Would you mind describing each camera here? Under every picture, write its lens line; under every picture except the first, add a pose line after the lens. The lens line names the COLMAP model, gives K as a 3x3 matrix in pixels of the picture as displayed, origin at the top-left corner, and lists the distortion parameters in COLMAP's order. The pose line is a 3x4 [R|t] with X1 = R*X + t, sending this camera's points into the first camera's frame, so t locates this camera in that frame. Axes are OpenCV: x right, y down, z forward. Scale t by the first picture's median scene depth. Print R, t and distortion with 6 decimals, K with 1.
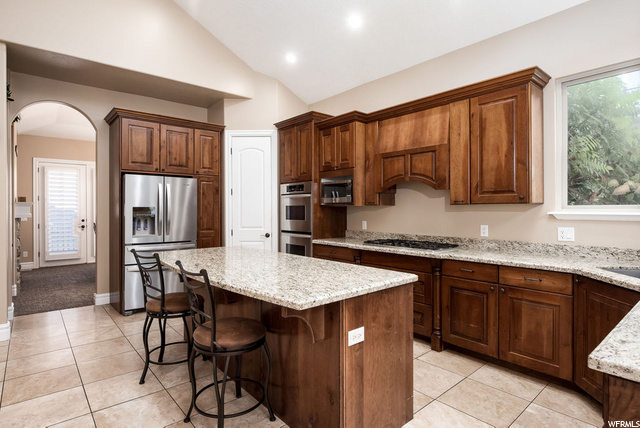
lens RADIAL K [[338.0, 0, 320.9], [0, 338.0, 210.2], [0, 0, 1]] dist [-0.004533, -0.000635]
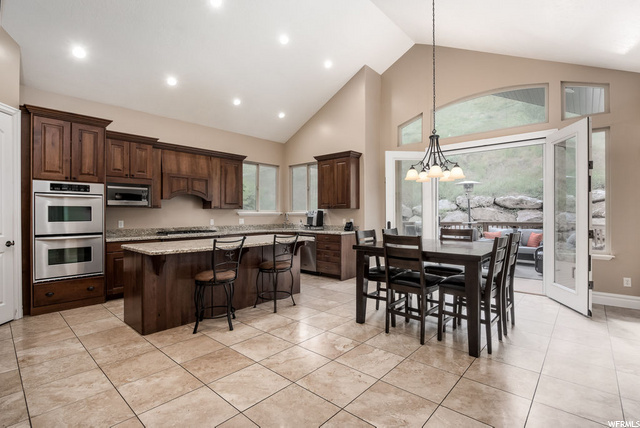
lens RADIAL K [[303.6, 0, 320.1], [0, 303.6, 212.4], [0, 0, 1]] dist [-0.004717, -0.001868]
pose [[-0.128107, 0.005944, 0.991743, -1.435443], [0.006498, 0.999966, -0.005154, 0.017175], [-0.991739, 0.005784, -0.128141, 0.608672]]
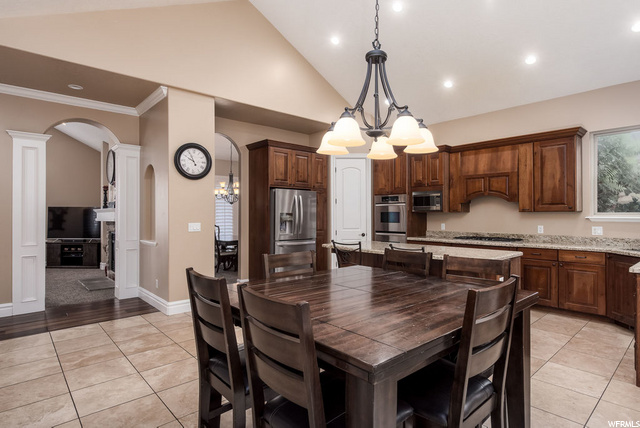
lens RADIAL K [[345.6, 0, 336.3], [0, 345.6, 212.4], [0, 0, 1]] dist [0.002061, 0.000207]
pose [[0.999130, 0.002122, 0.041641, -0.491718], [-0.001692, 0.999945, -0.010351, 0.003264], [-0.041661, 0.010271, 0.999079, -0.498355]]
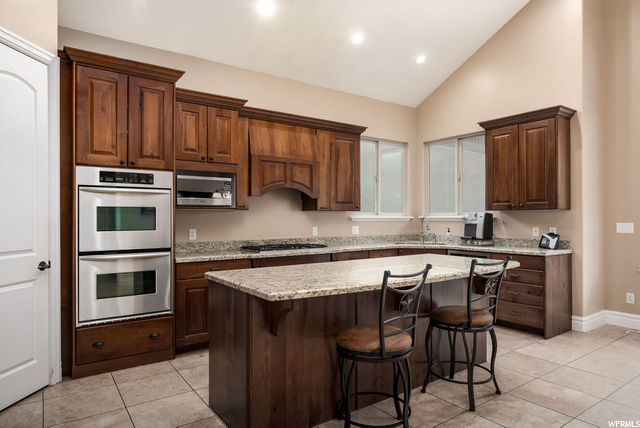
lens RADIAL K [[396.8, 0, 320.0], [0, 396.8, 214.0], [0, 0, 1]] dist [0.004847, 0.002876]
pose [[0.095328, 0.011827, 0.995376, -1.070761], [0.006332, 0.999902, -0.012487, 0.013729], [-0.995426, 0.007493, 0.095244, 0.857834]]
